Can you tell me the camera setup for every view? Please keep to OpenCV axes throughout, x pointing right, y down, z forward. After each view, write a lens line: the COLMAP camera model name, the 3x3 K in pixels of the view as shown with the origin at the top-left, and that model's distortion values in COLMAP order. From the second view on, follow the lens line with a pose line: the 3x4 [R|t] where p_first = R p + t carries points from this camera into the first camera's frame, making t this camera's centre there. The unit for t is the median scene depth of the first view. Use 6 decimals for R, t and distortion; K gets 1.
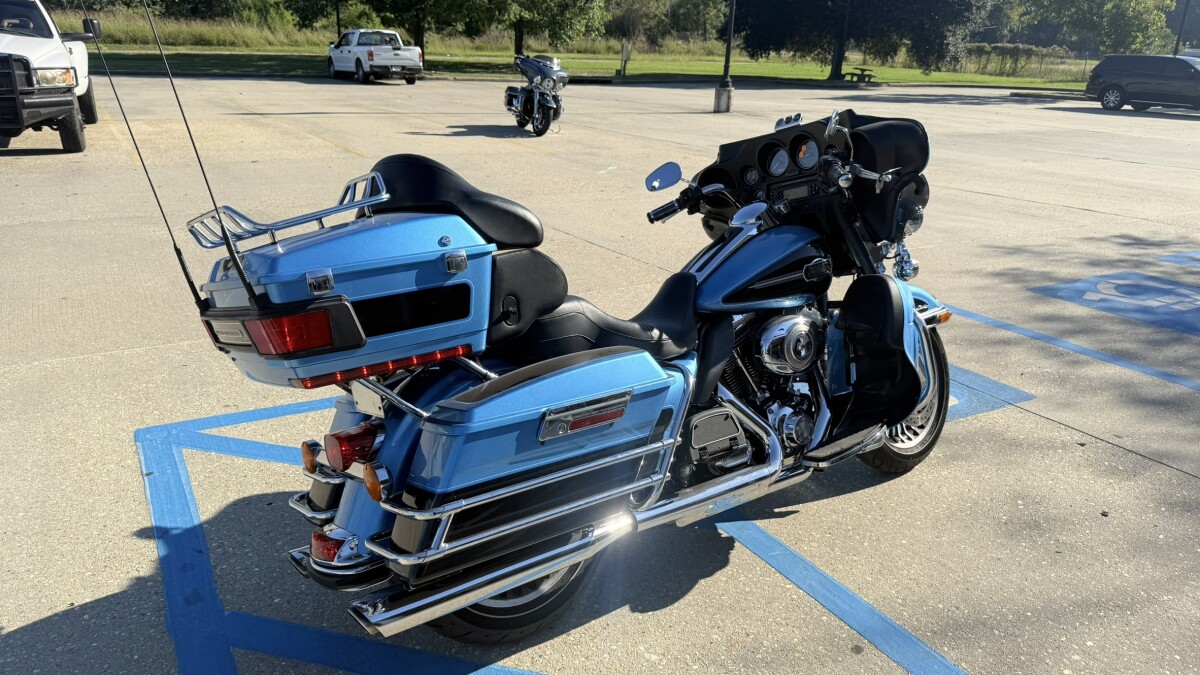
lens RADIAL K [[851.3, 0, 597.7], [0, 851.3, 411.2], [0, 0, 1]] dist [-0.000244, -0.021072]
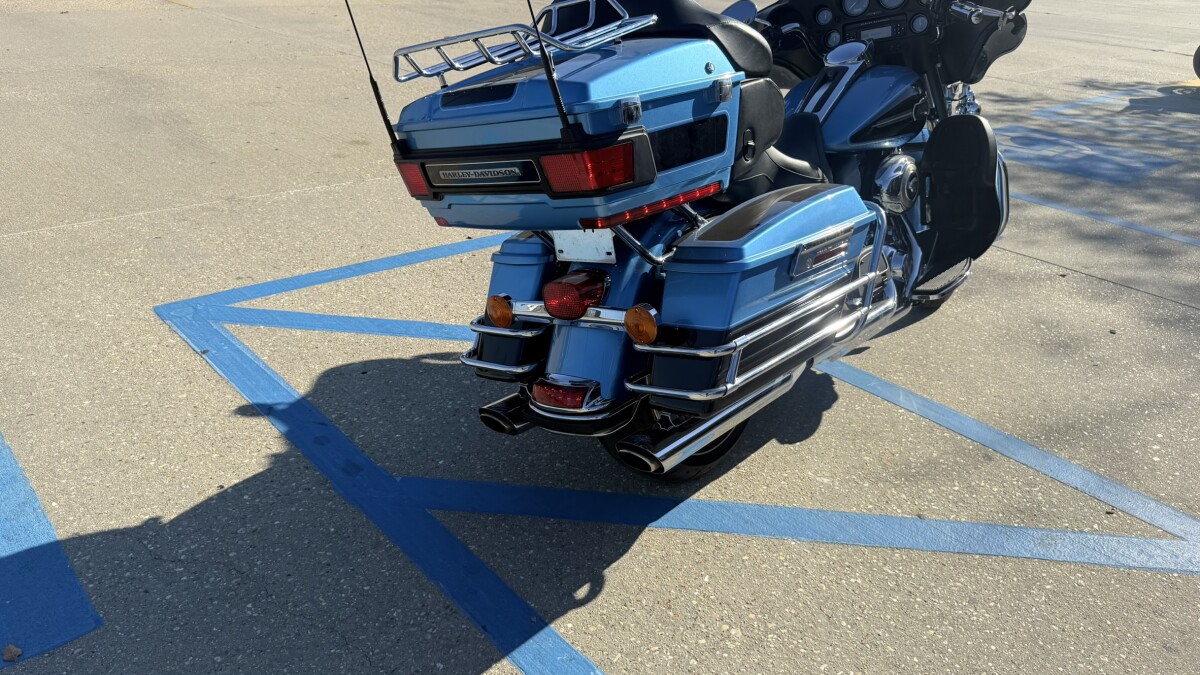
lens RADIAL K [[801.2, 0, 564.4], [0, 801.2, 420.0], [0, 0, 1]] dist [0.087770, -0.118559]
pose [[0.978929, -0.078509, 0.188504, -0.384203], [0.046839, 0.984855, 0.166931, 0.021233], [-0.198755, -0.154585, 0.967781, 0.062018]]
